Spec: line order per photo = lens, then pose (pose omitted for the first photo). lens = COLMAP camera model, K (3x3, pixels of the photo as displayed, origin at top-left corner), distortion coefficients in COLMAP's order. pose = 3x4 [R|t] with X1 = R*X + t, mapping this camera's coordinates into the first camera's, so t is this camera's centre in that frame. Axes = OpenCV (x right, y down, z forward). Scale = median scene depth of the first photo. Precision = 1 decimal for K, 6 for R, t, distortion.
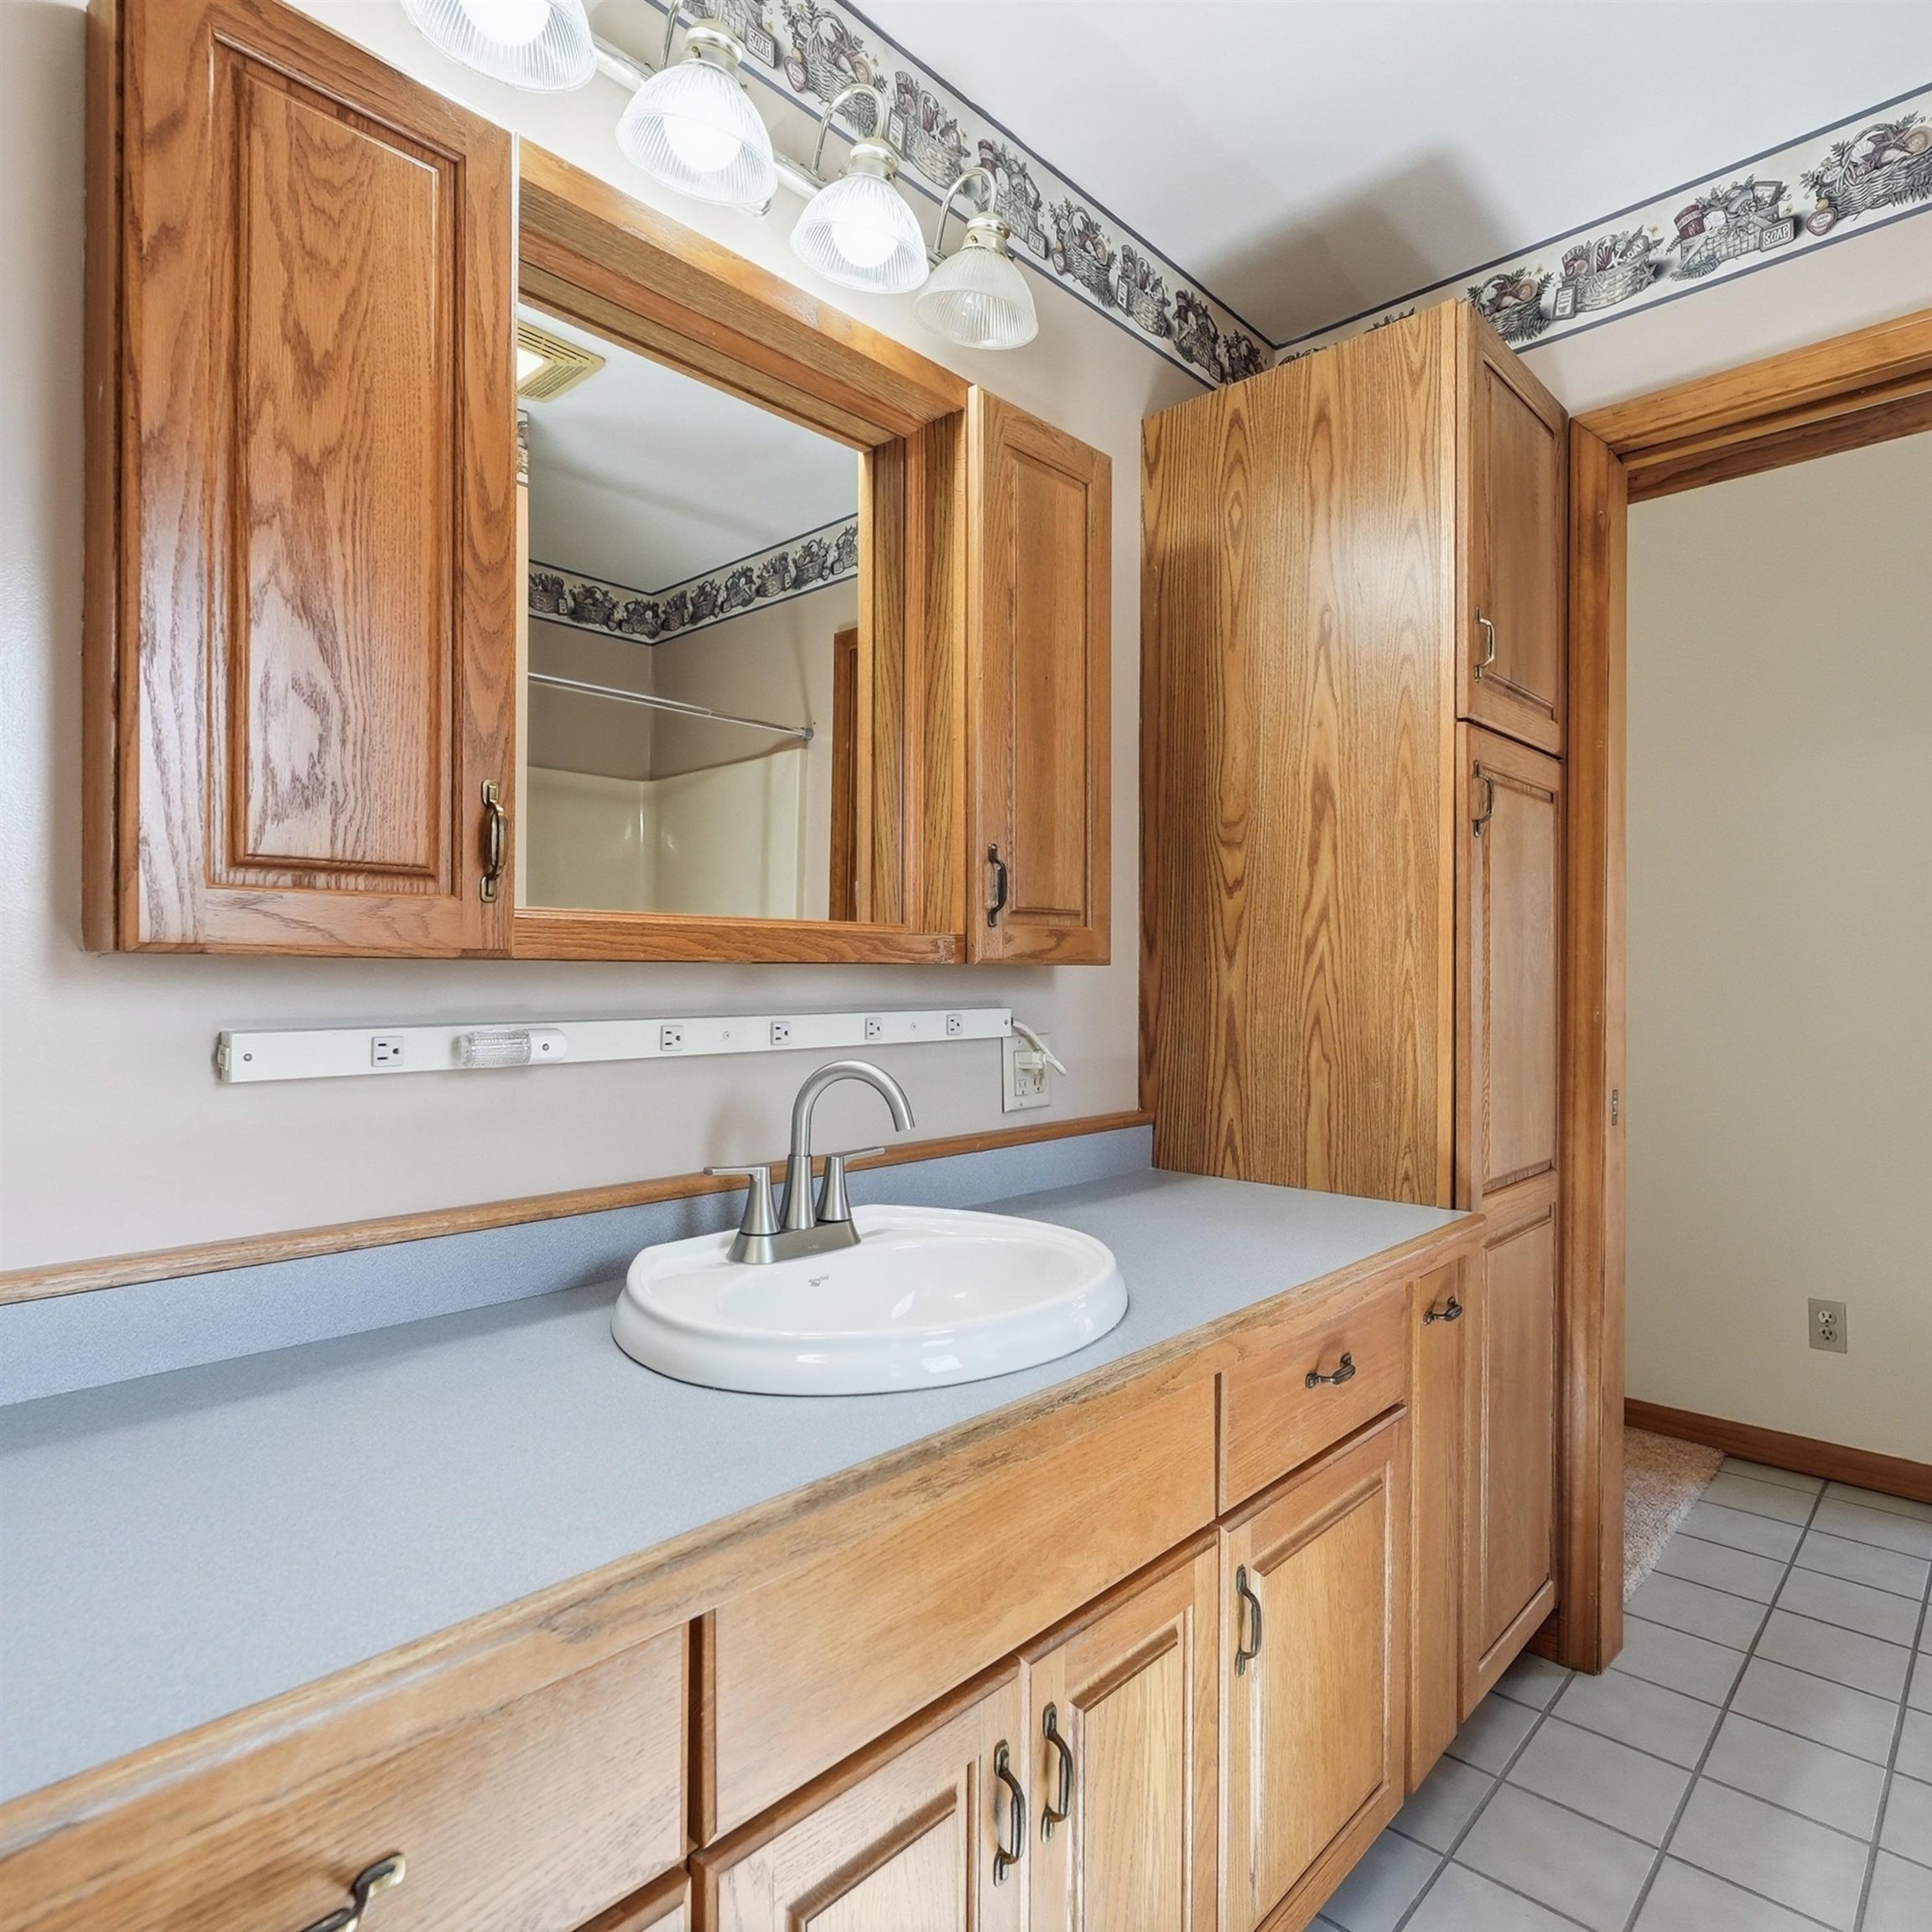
lens RADIAL K [[1168.8, 0, 966.0], [0, 1168.8, 966.0], [0, 0, 1]] dist [-0.000019, -0.000580]
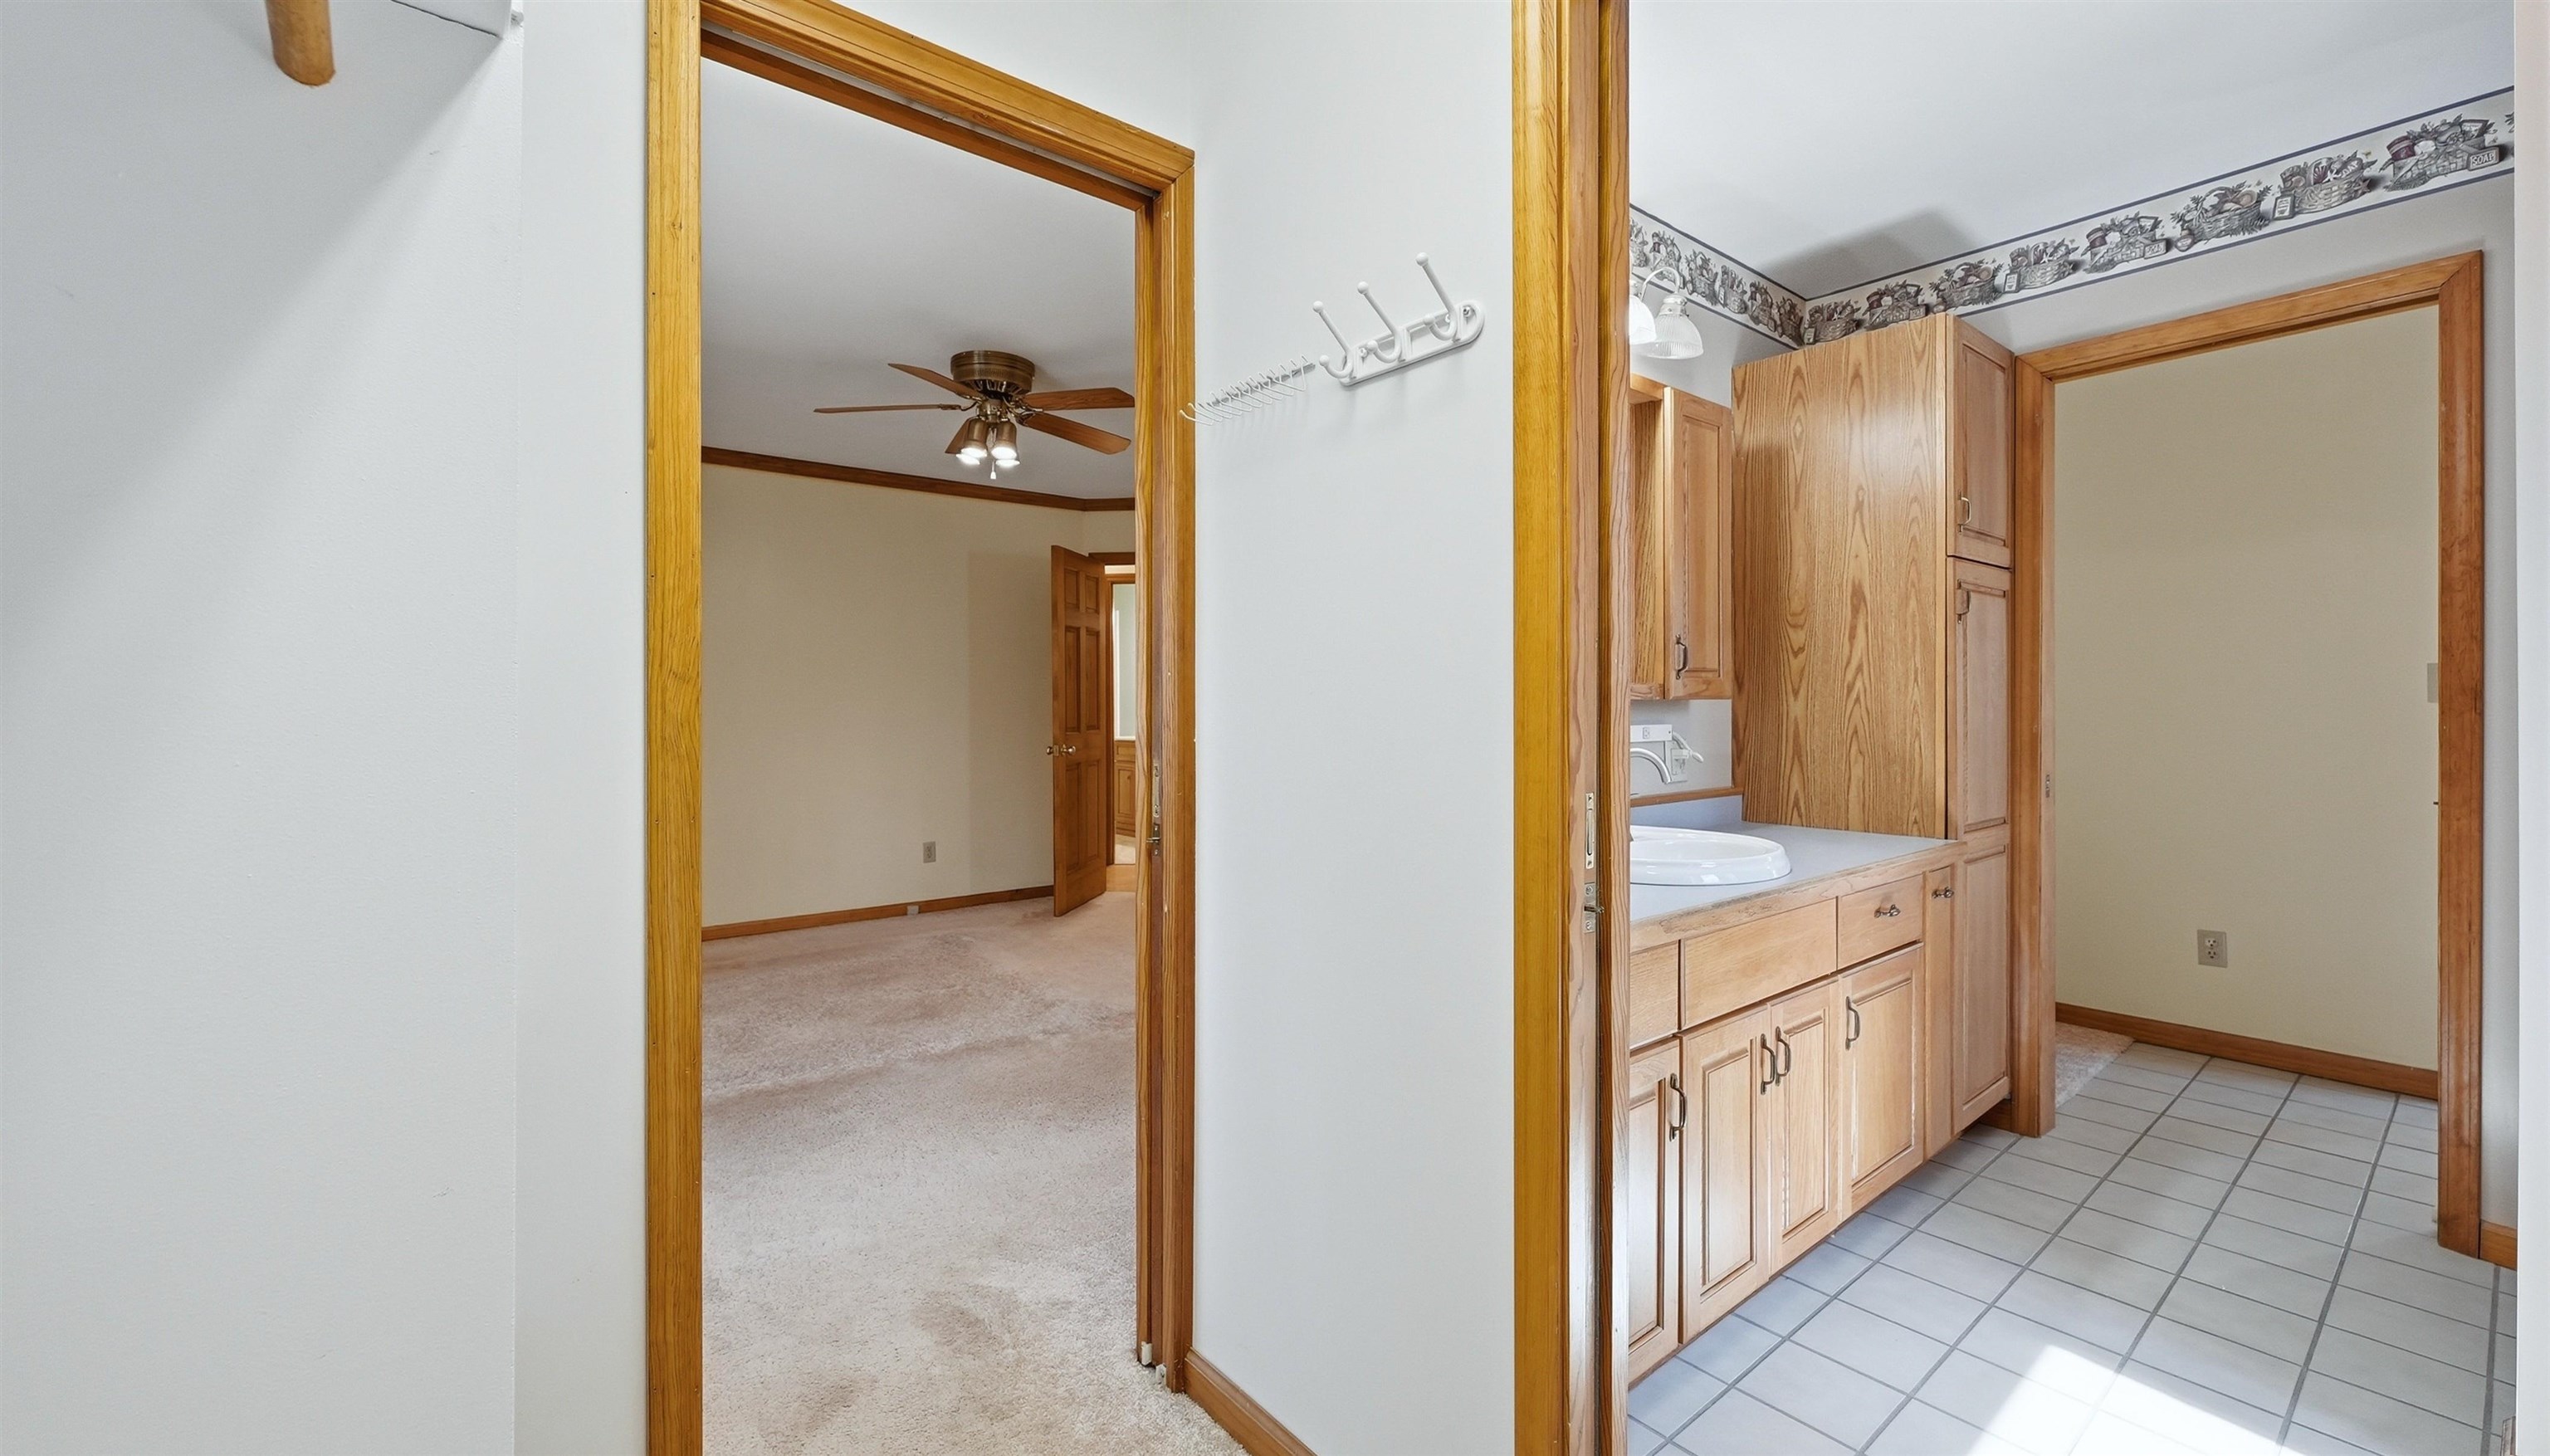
lens RADIAL K [[1019.9, 0, 1276.7], [0, 1019.9, 699.5], [0, 0, 1]] dist [0.000063, 0.000215]
pose [[0.990328, -0.005722, -0.138625, -0.318160], [0.006163, 0.999977, 0.002758, -0.008273], [0.138606, -0.003585, 0.990341, -0.568287]]
